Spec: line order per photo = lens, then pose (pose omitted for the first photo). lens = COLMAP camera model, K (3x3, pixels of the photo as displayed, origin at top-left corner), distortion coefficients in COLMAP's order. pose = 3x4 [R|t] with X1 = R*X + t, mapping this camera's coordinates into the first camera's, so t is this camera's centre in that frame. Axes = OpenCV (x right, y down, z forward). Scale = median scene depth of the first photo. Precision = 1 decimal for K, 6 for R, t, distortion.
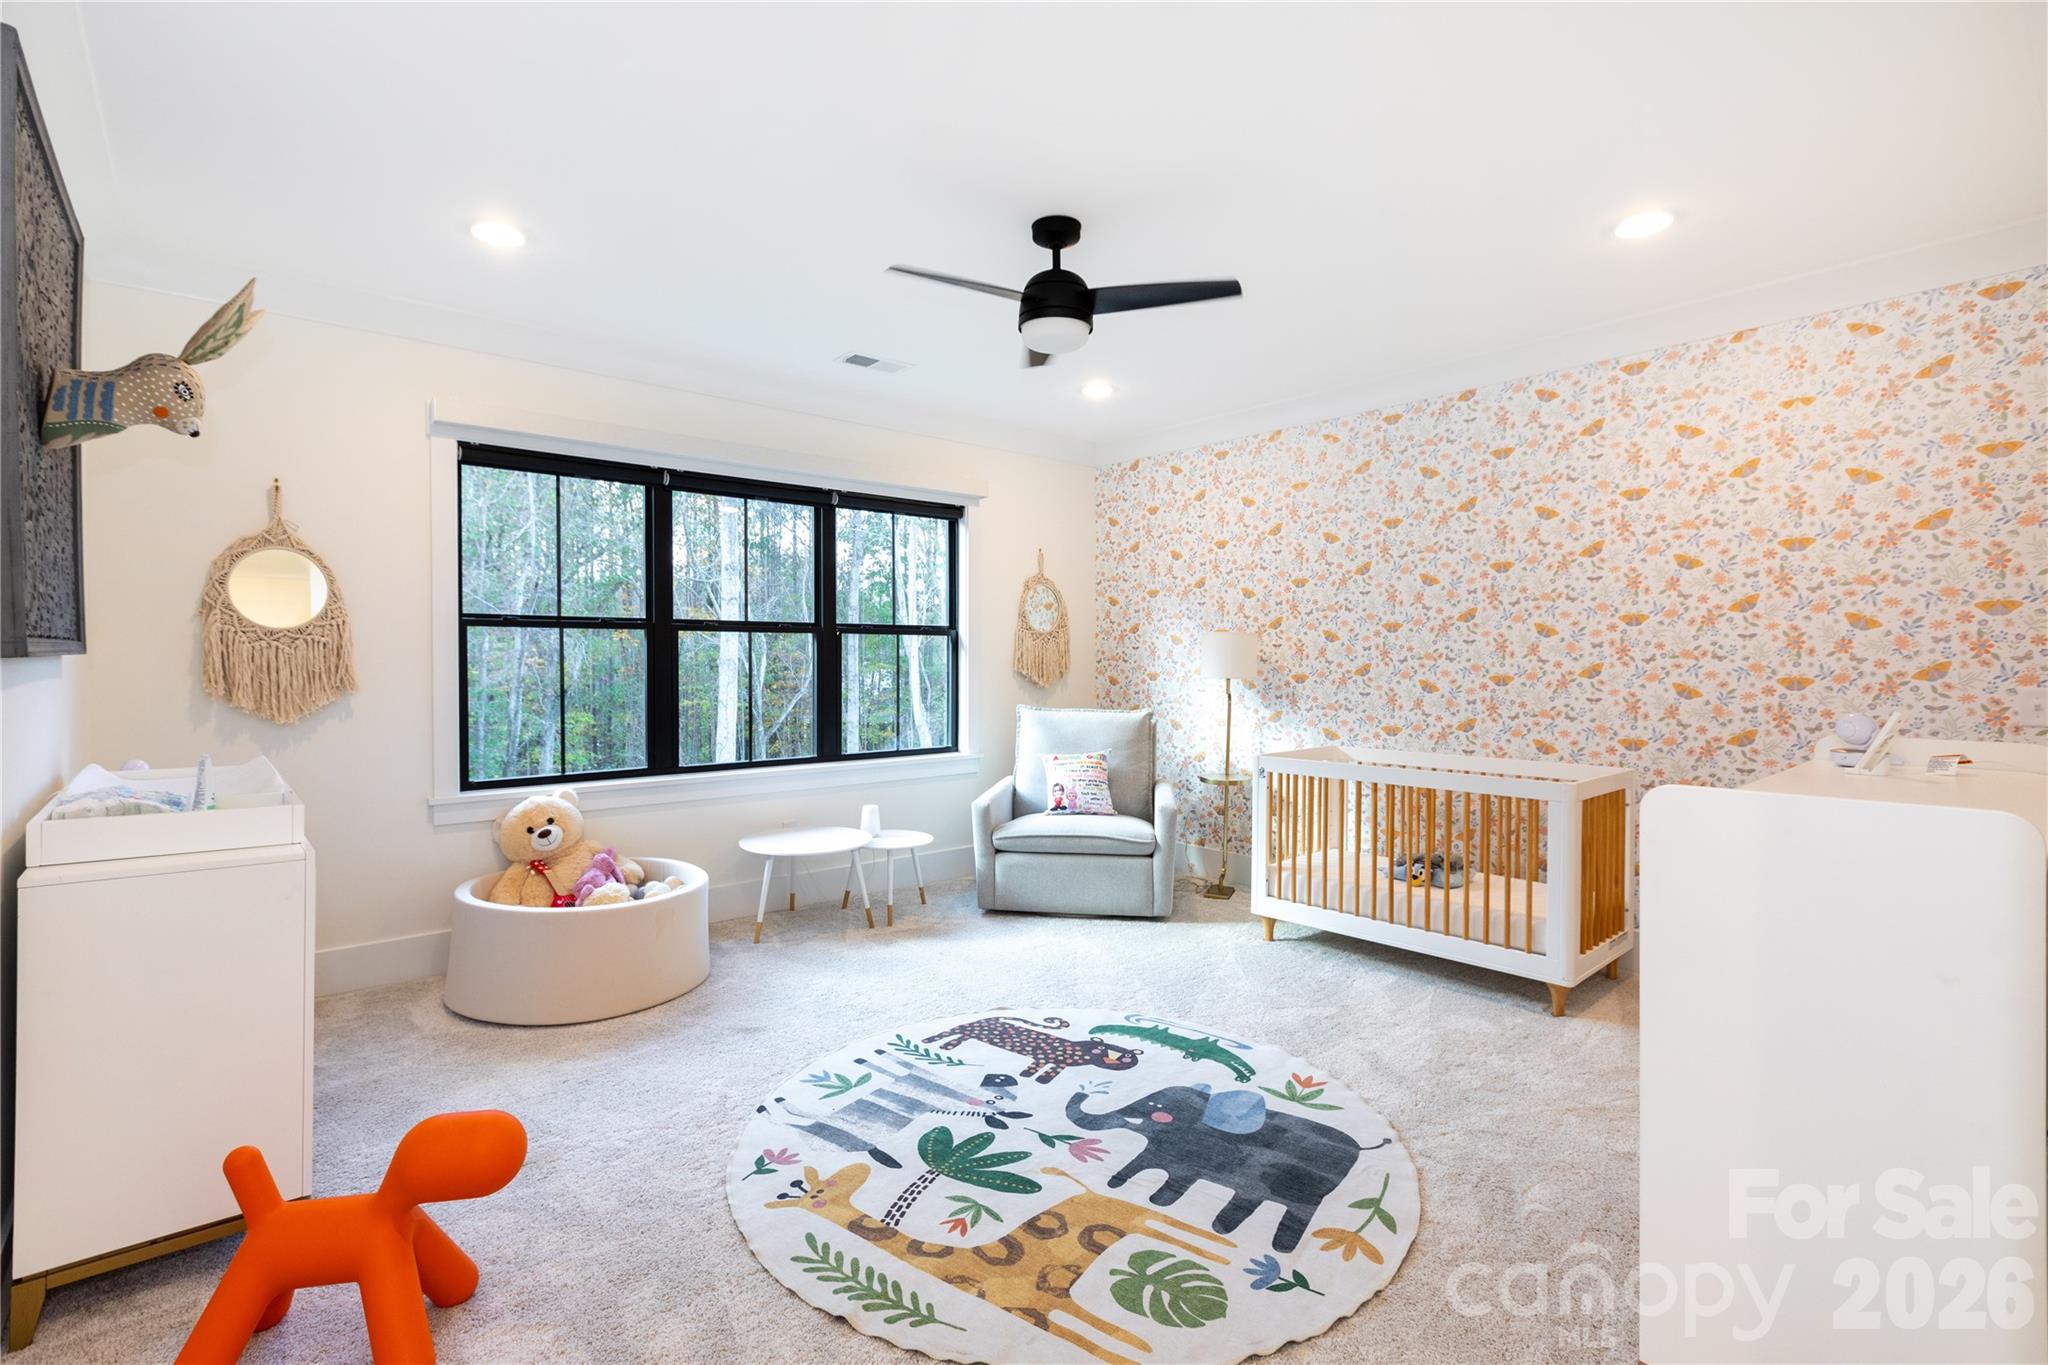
lens RADIAL K [[909.2, 0, 1014.3], [0, 909.2, 675.1], [0, 0, 1]] dist [-0.000397, -0.002005]
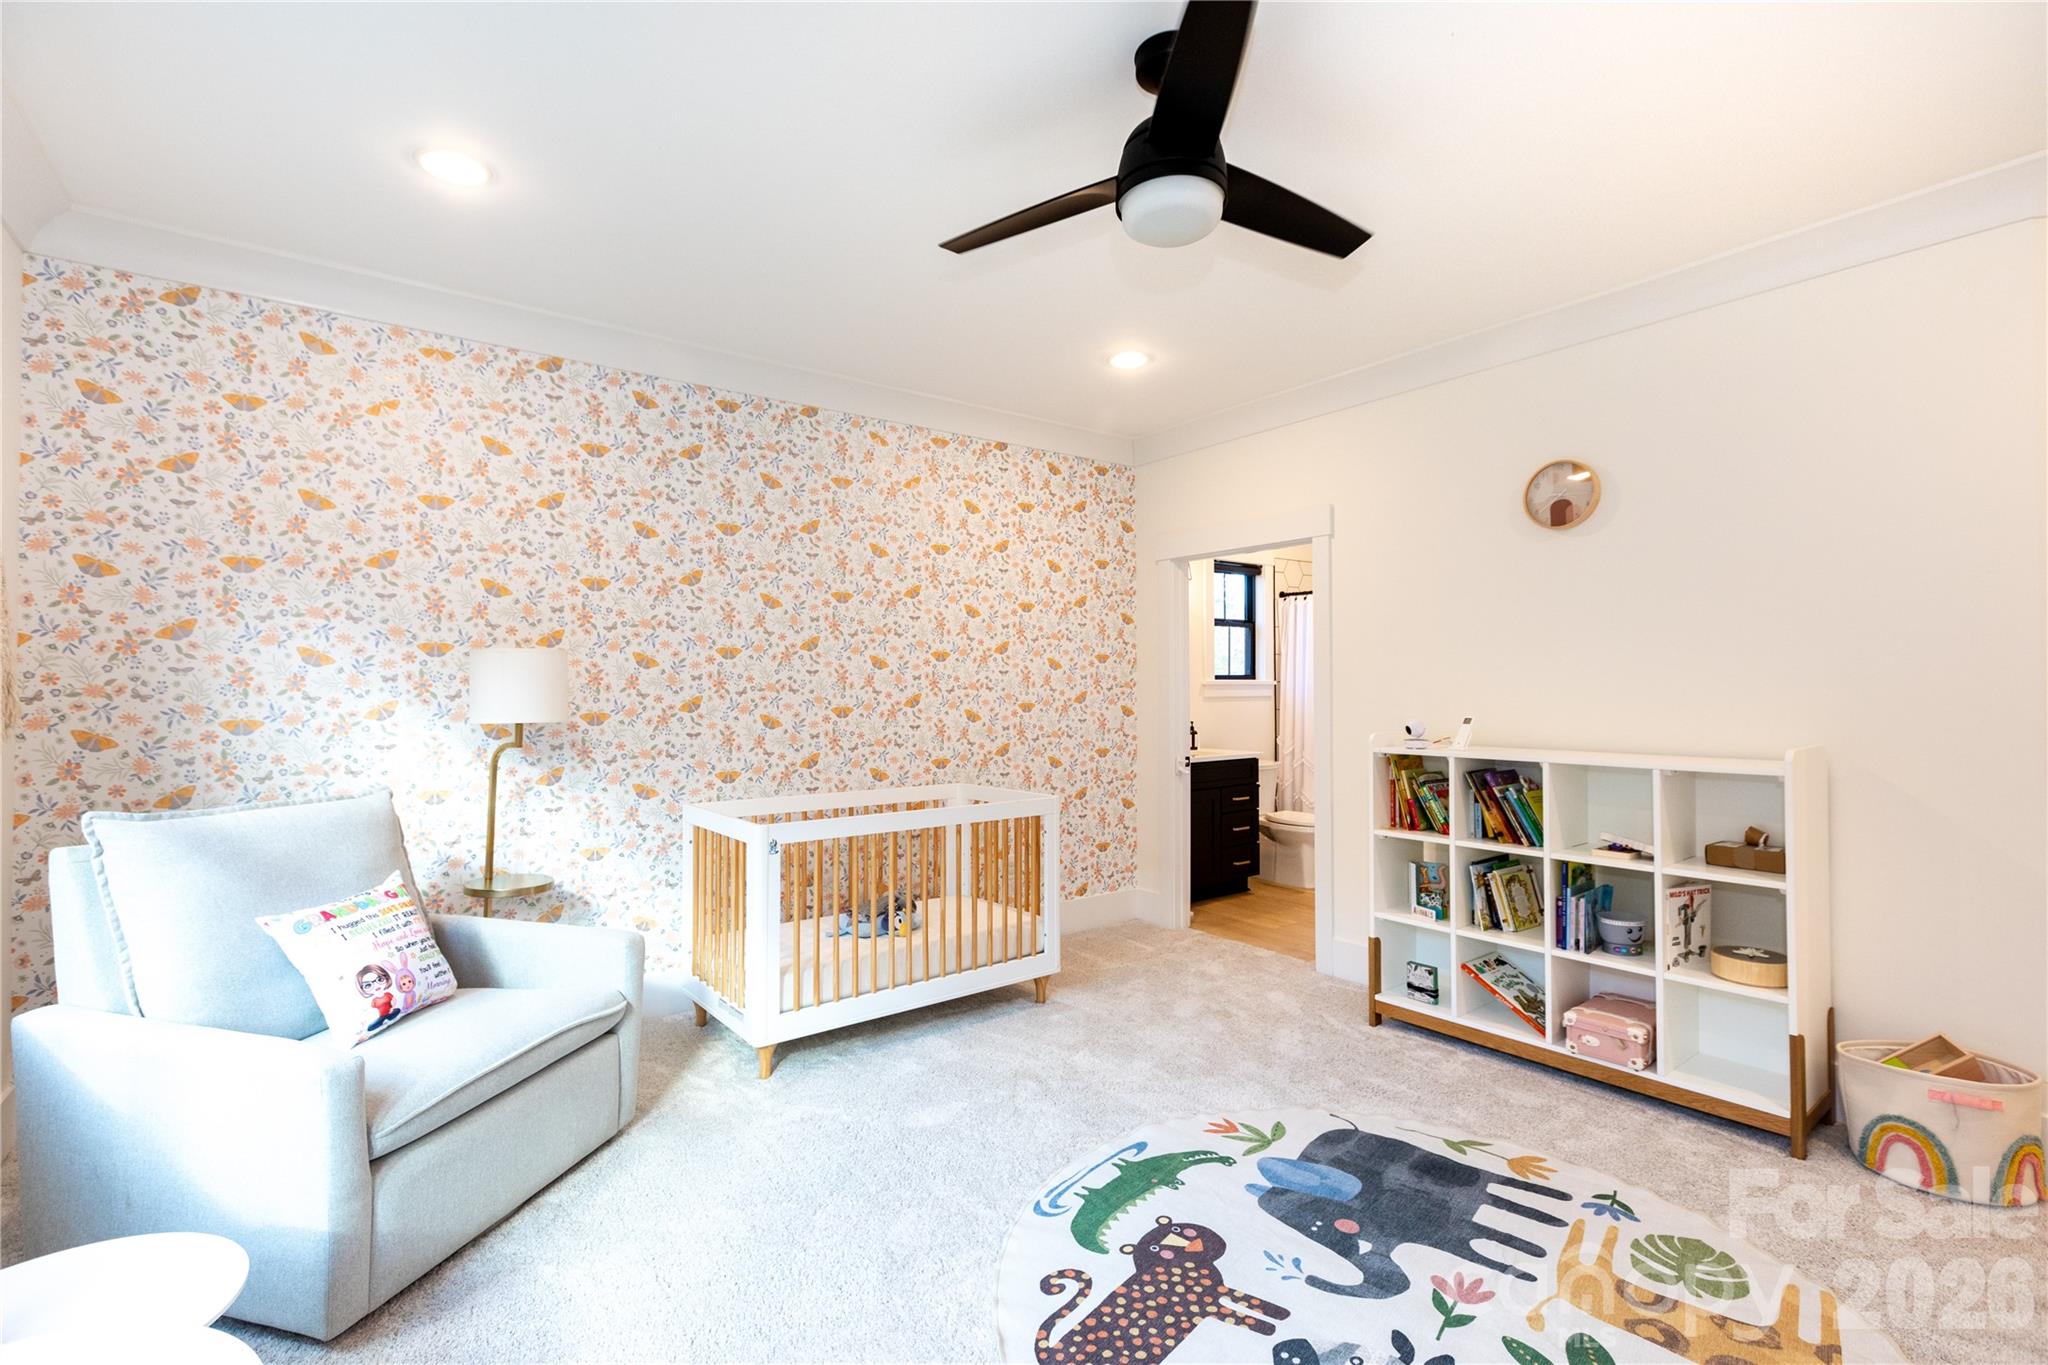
lens RADIAL K [[909.2, 0, 1014.3], [0, 909.2, 678.7], [0, 0, 1]] dist [-0.000397, -0.002005]
pose [[0.095770, 0.011266, 0.995340, -0.610046], [0.021296, 0.999684, -0.013364, -0.018699], [-0.995176, 0.022477, 0.095499, 1.029299]]
